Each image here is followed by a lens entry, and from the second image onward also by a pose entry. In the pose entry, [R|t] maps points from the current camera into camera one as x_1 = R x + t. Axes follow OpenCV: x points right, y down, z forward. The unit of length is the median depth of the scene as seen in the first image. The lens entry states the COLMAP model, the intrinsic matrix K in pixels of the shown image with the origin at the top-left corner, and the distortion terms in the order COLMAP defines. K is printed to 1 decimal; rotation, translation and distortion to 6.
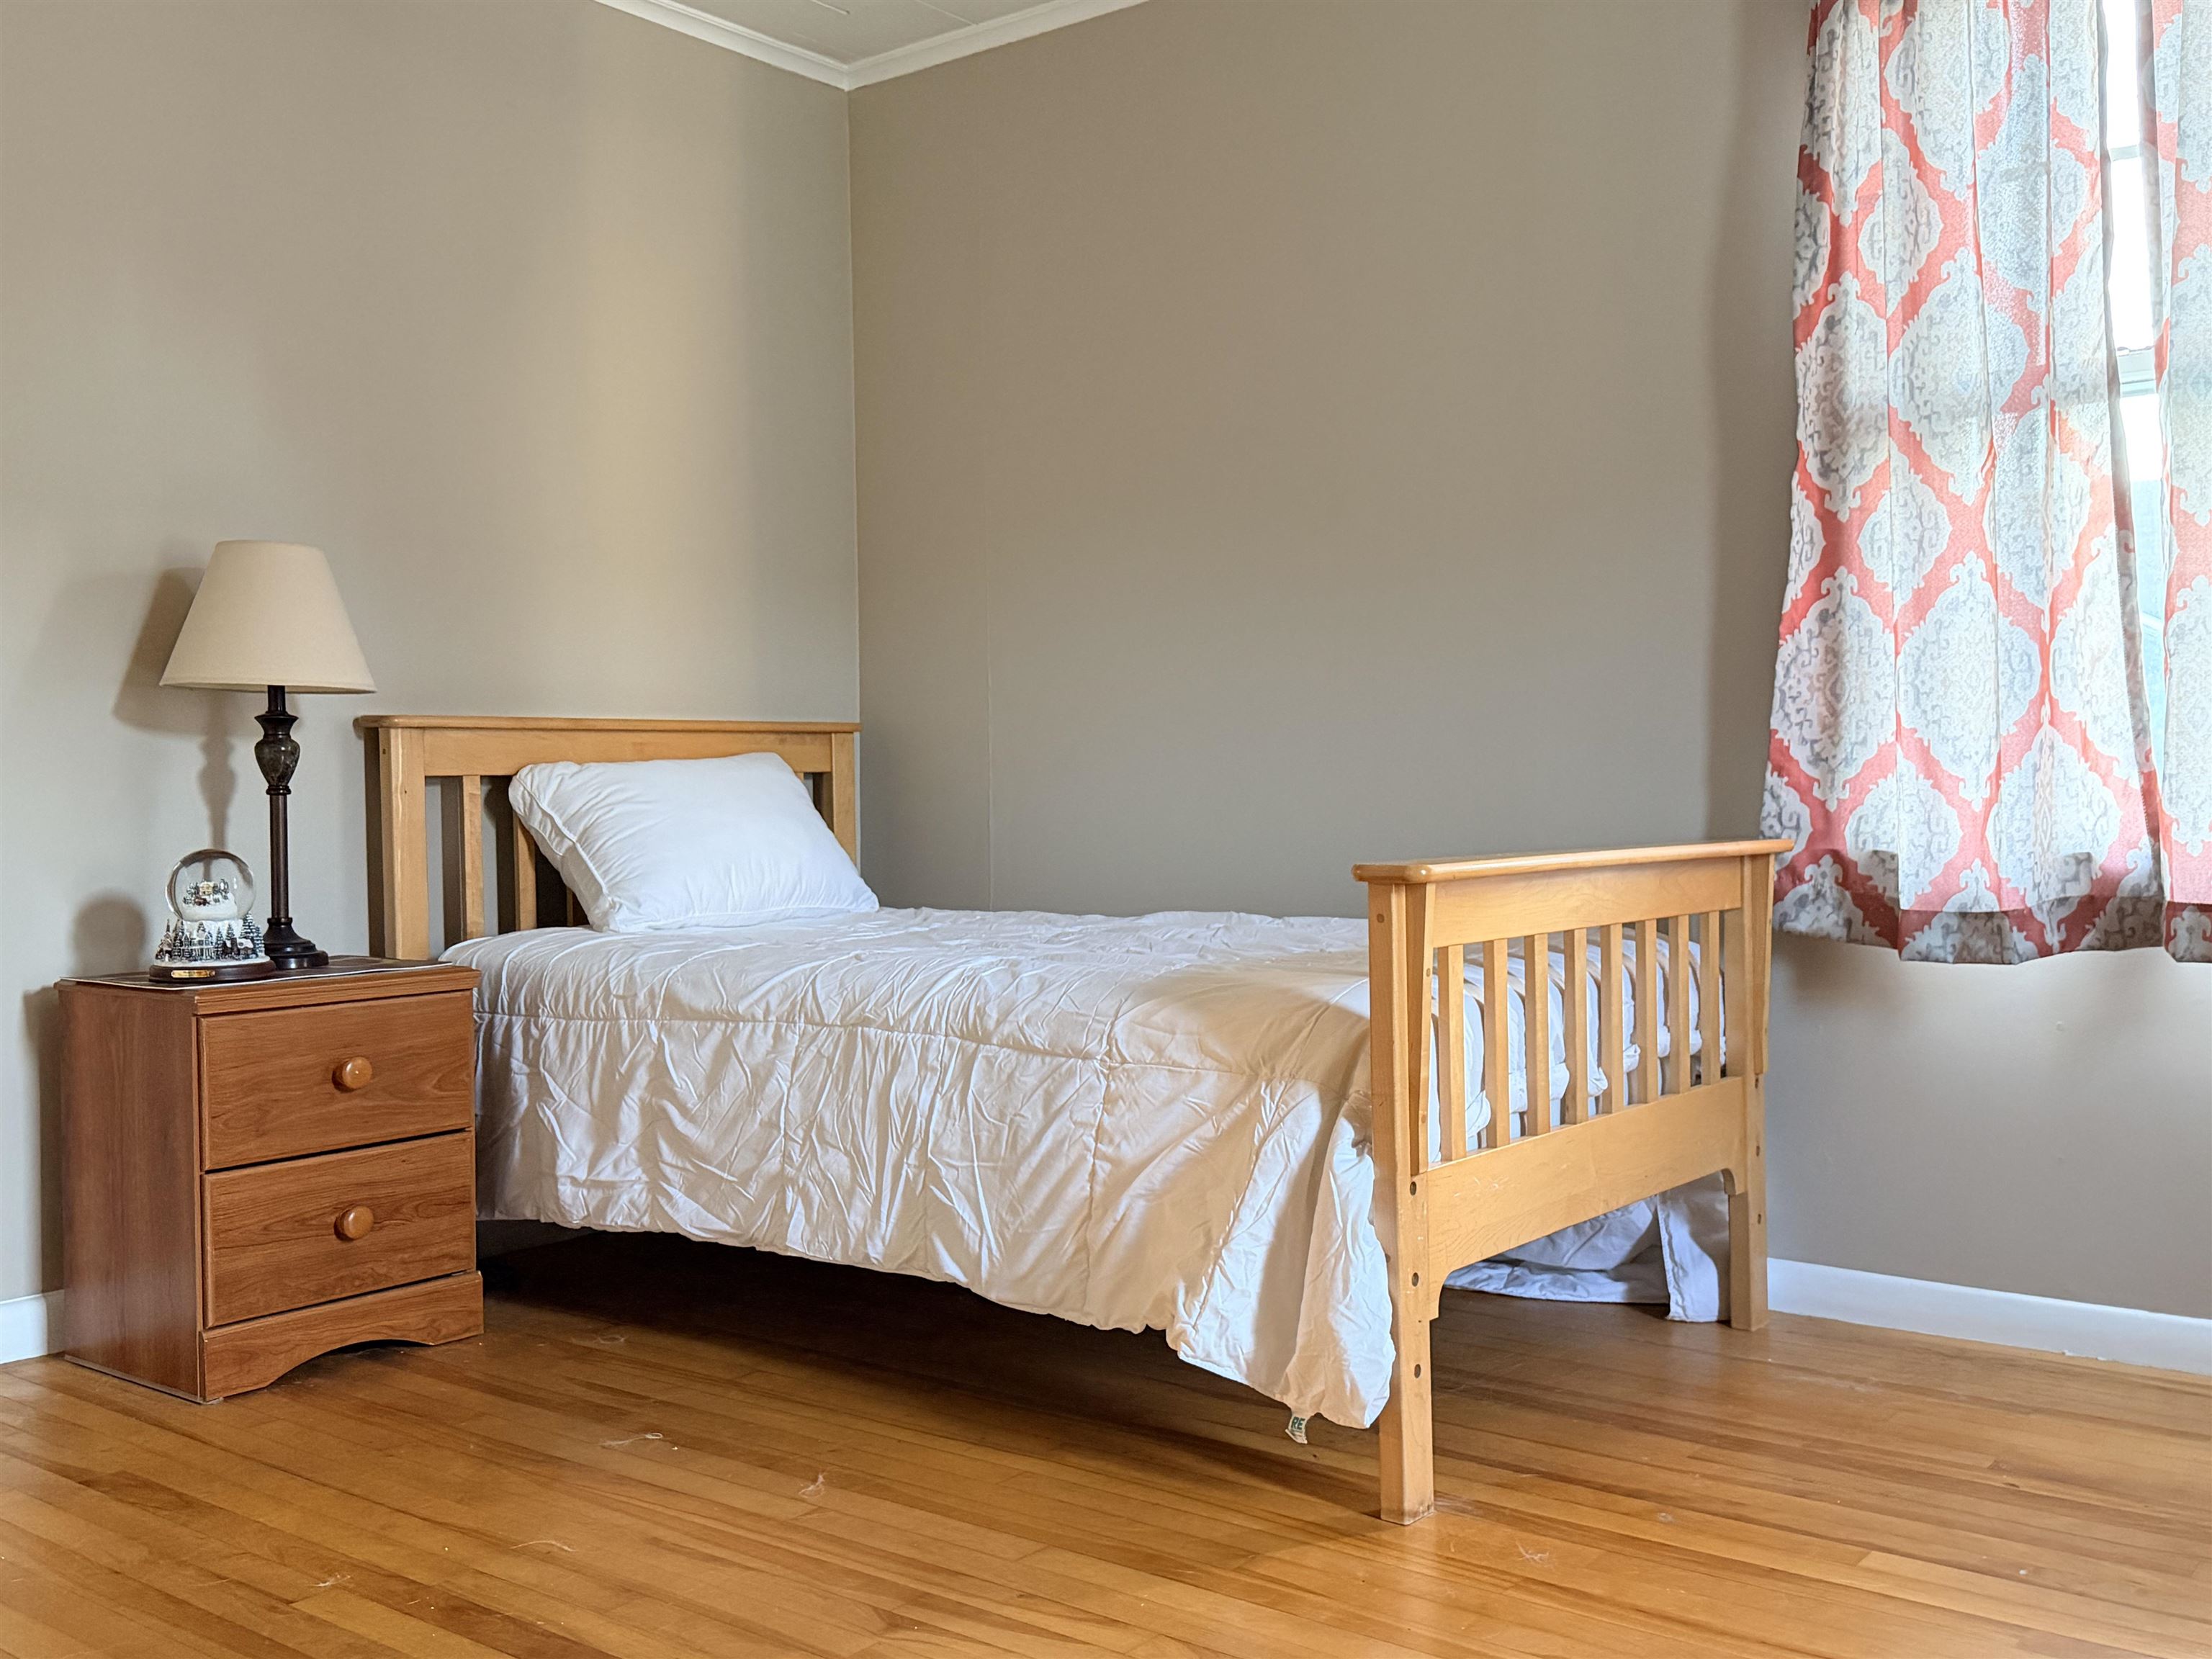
lens RADIAL K [[2080.7, 0, 1106.0], [0, 2080.7, 829.5], [0, 0, 1]] dist [0.243082, -0.462618]
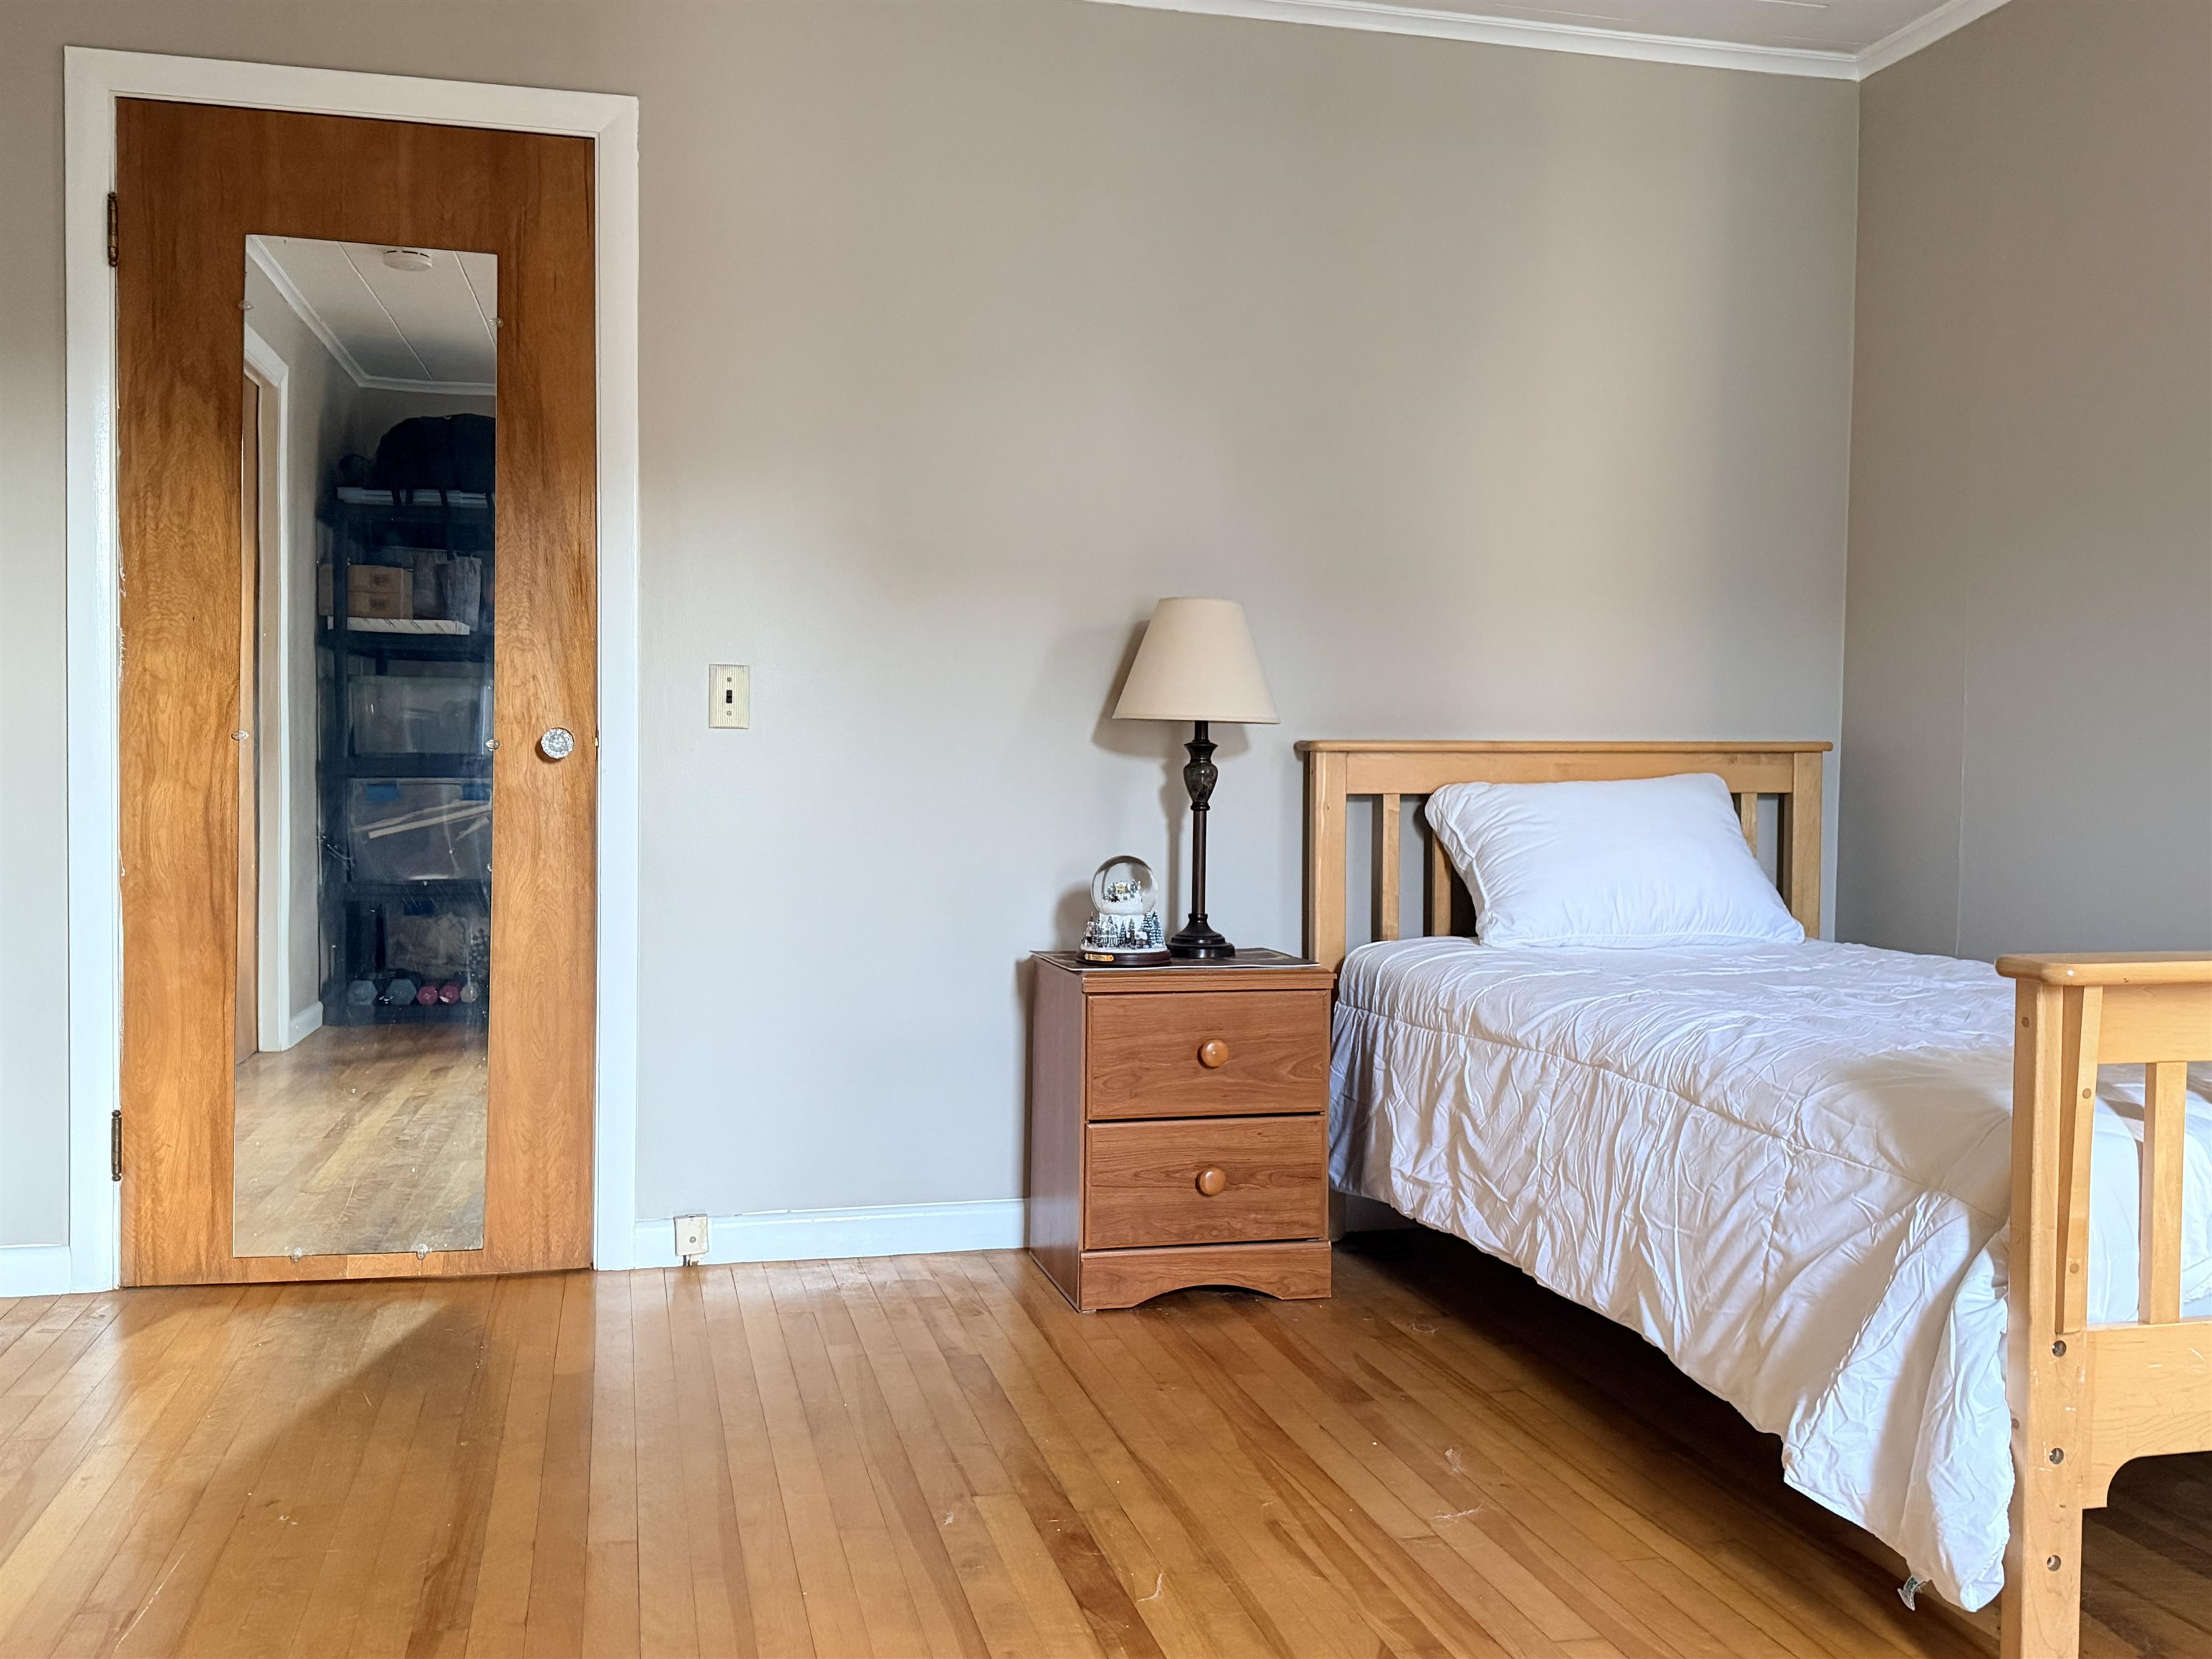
lens RADIAL K [[1970.3, 0, 1106.0], [0, 1970.3, 829.5], [0, 0, 1]] dist [0.216498, -0.375137]
pose [[0.794736, 0.040275, -0.605617, 0.256448], [-0.031752, 0.999189, 0.024782, -0.033829], [0.606124, -0.000466, 0.795370, 0.103083]]
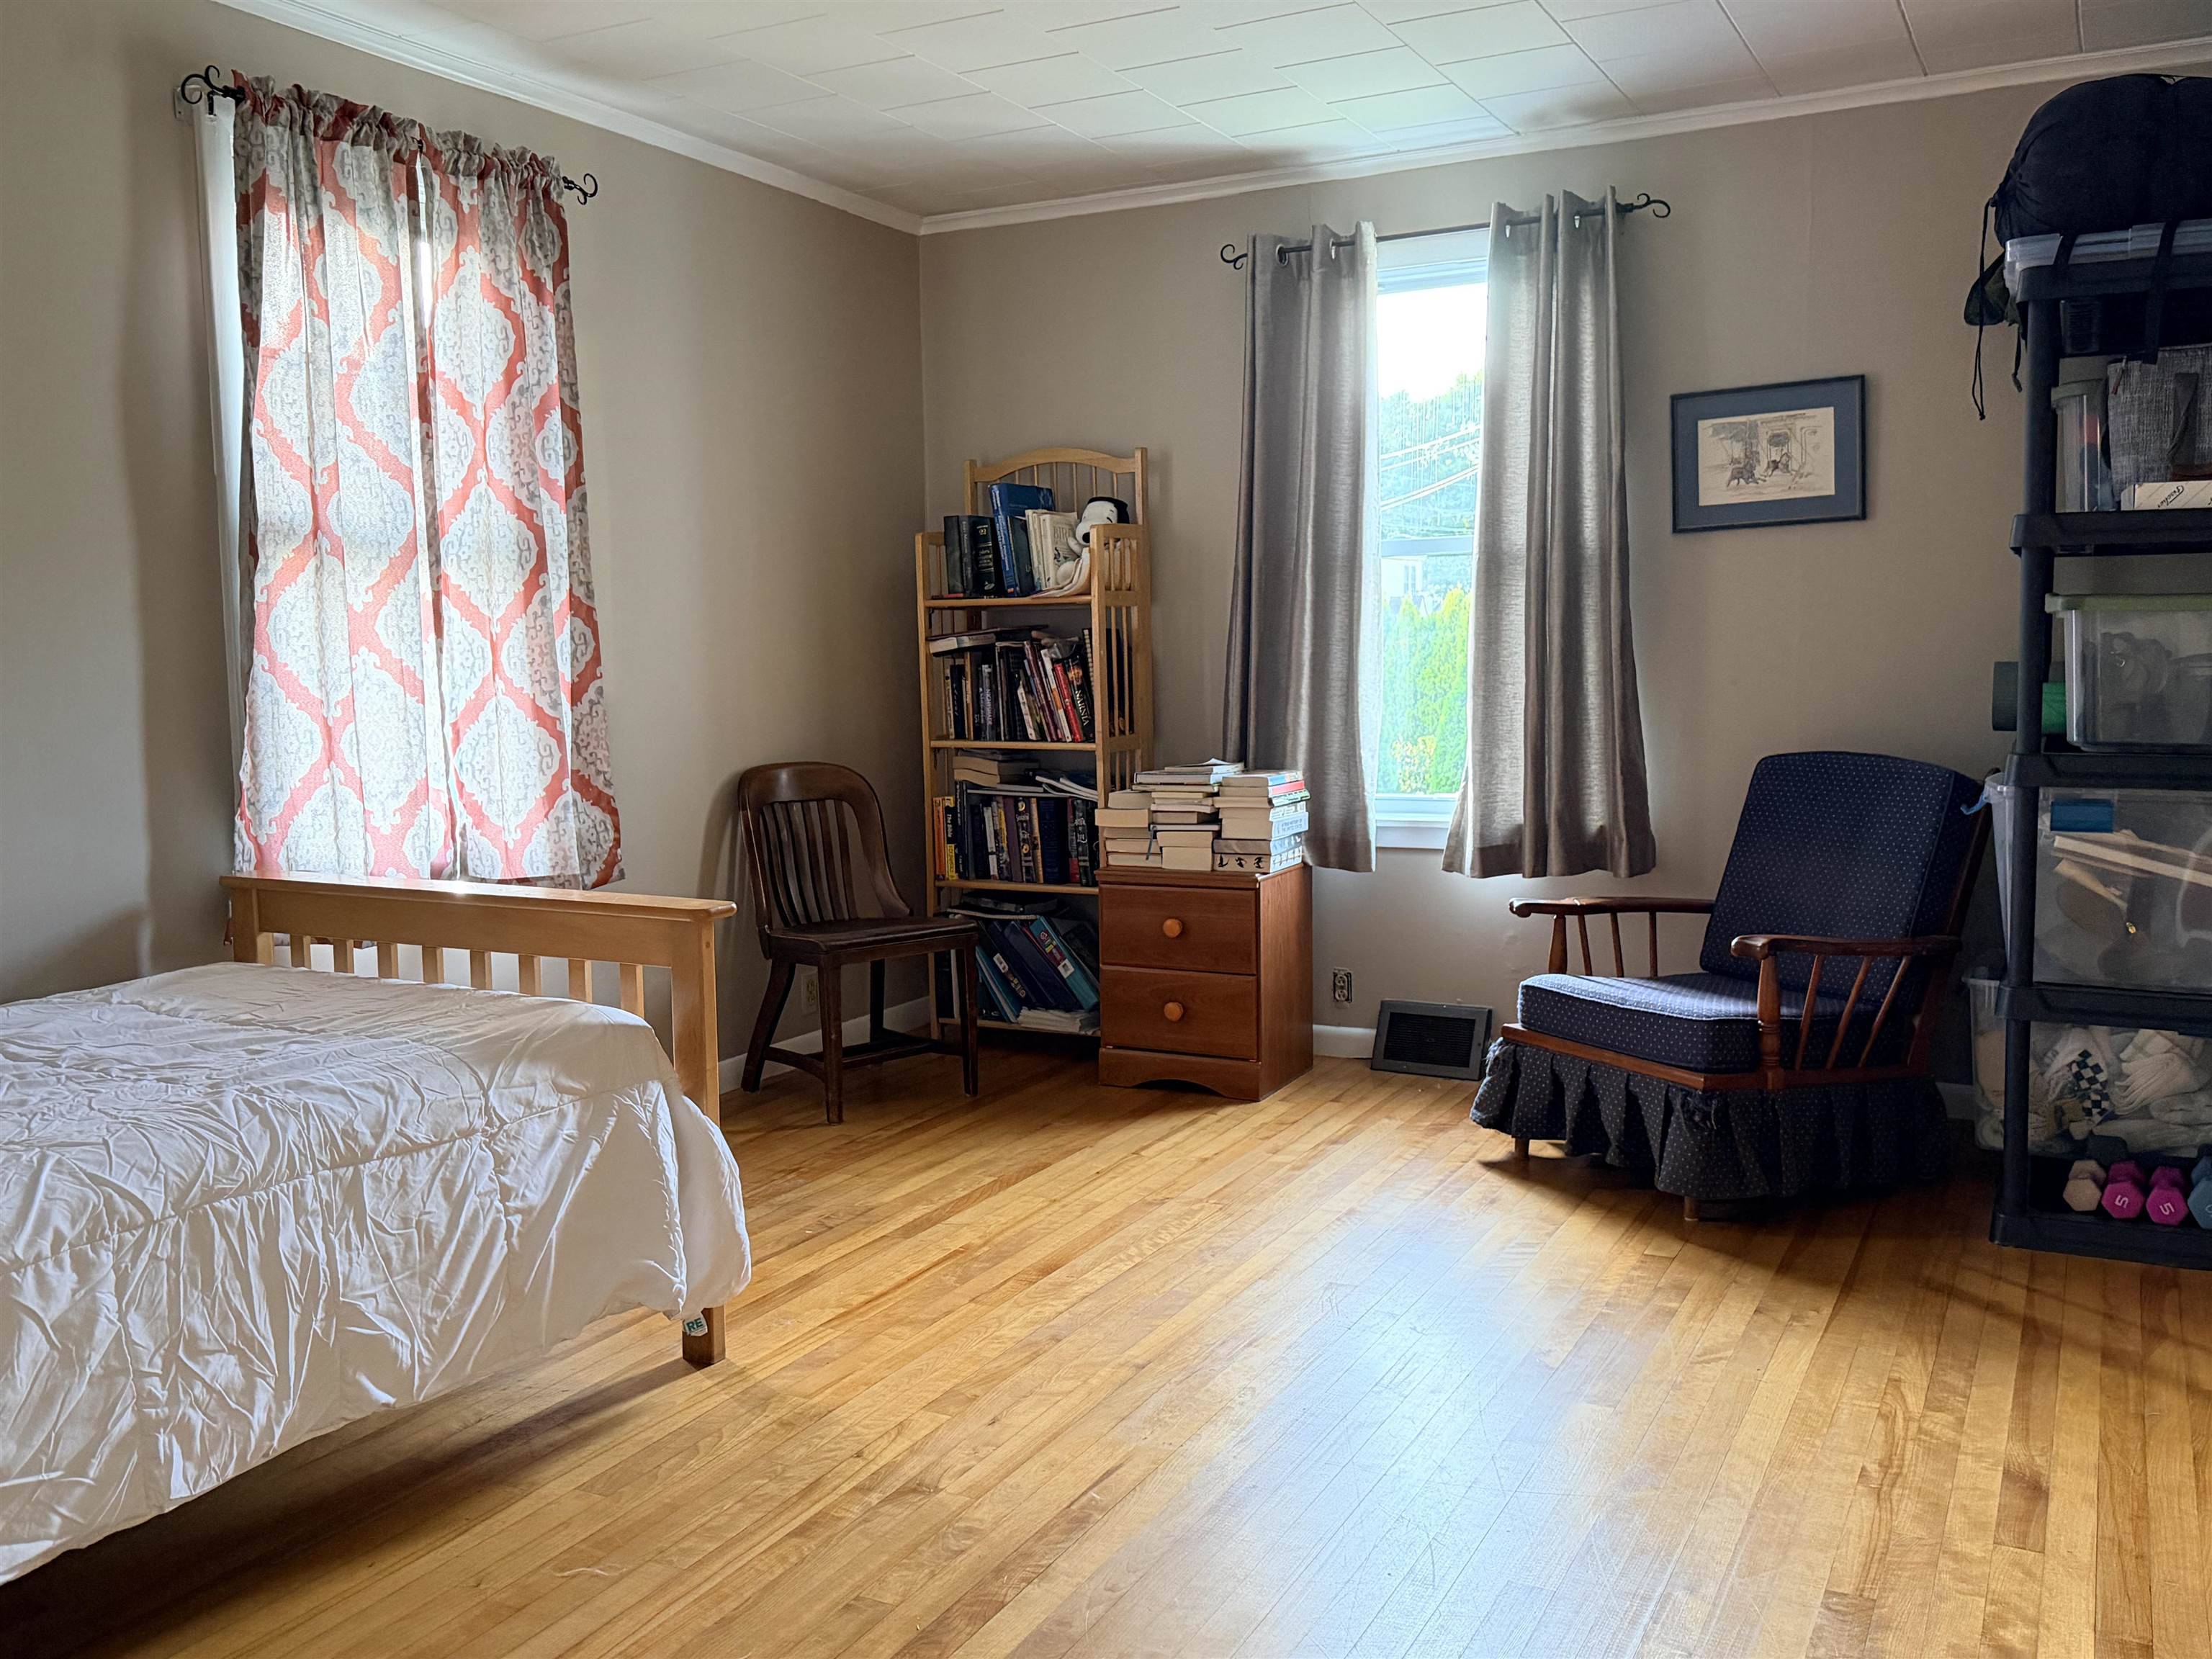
lens RADIAL K [[1907.1, 0, 1106.0], [0, 1907.1, 829.5], [0, 0, 1]] dist [0.121083, -0.108883]
pose [[-0.191404, -0.085658, 0.977766, -0.911384], [0.031441, 0.995138, 0.093335, -0.113541], [-0.981008, 0.048607, -0.187780, 0.764903]]
